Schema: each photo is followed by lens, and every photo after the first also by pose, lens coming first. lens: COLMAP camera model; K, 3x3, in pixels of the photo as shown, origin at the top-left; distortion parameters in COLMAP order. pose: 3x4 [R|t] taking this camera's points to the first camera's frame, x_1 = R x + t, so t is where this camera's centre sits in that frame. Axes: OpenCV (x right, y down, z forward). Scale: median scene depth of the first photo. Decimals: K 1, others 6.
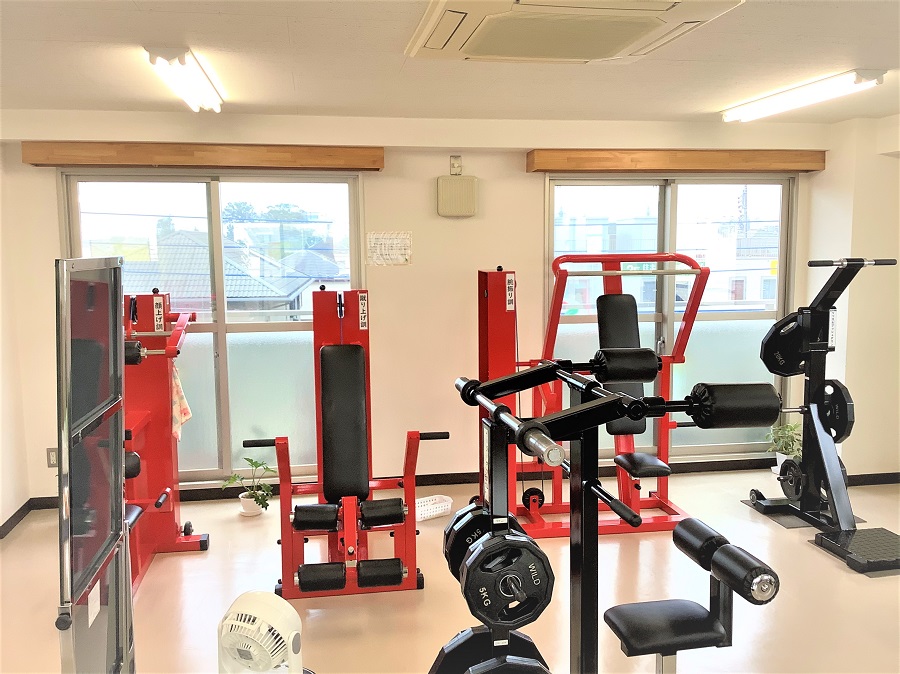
lens RADIAL K [[777.0, 0, 435.9], [0, 777.0, 337.4], [0, 0, 1]] dist [0.008214, 0.007611]
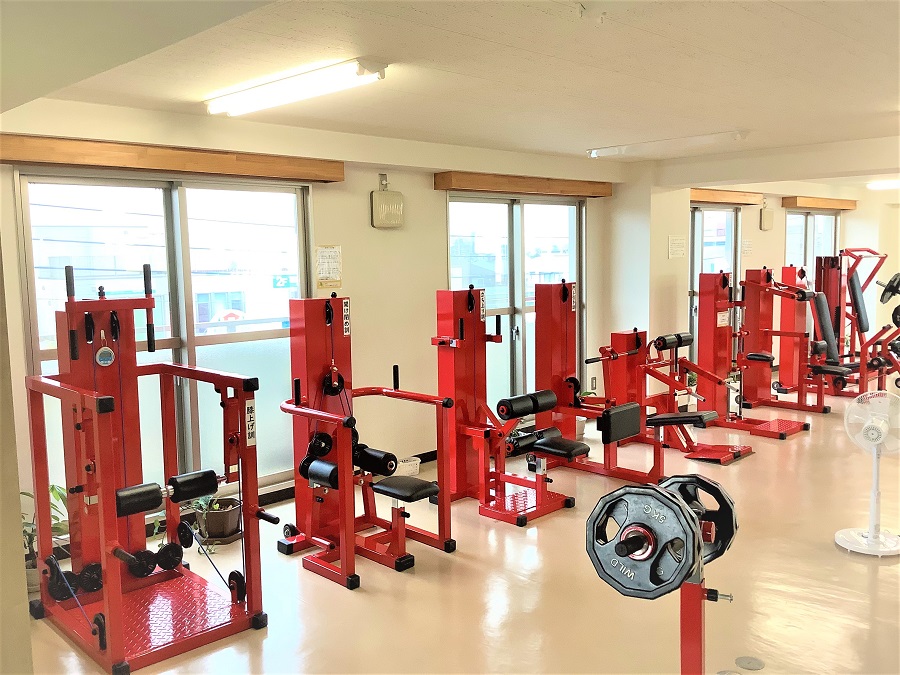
lens RADIAL K [[811.9, 0, 450.0], [0, 811.9, 337.5], [0, 0, 1]] dist [0.001834, 0.000215]
pose [[0.813108, -0.065361, 0.578432, -0.612622], [0.072438, 0.997314, 0.010867, -0.005124], [-0.577589, 0.033065, 0.815658, 0.012250]]
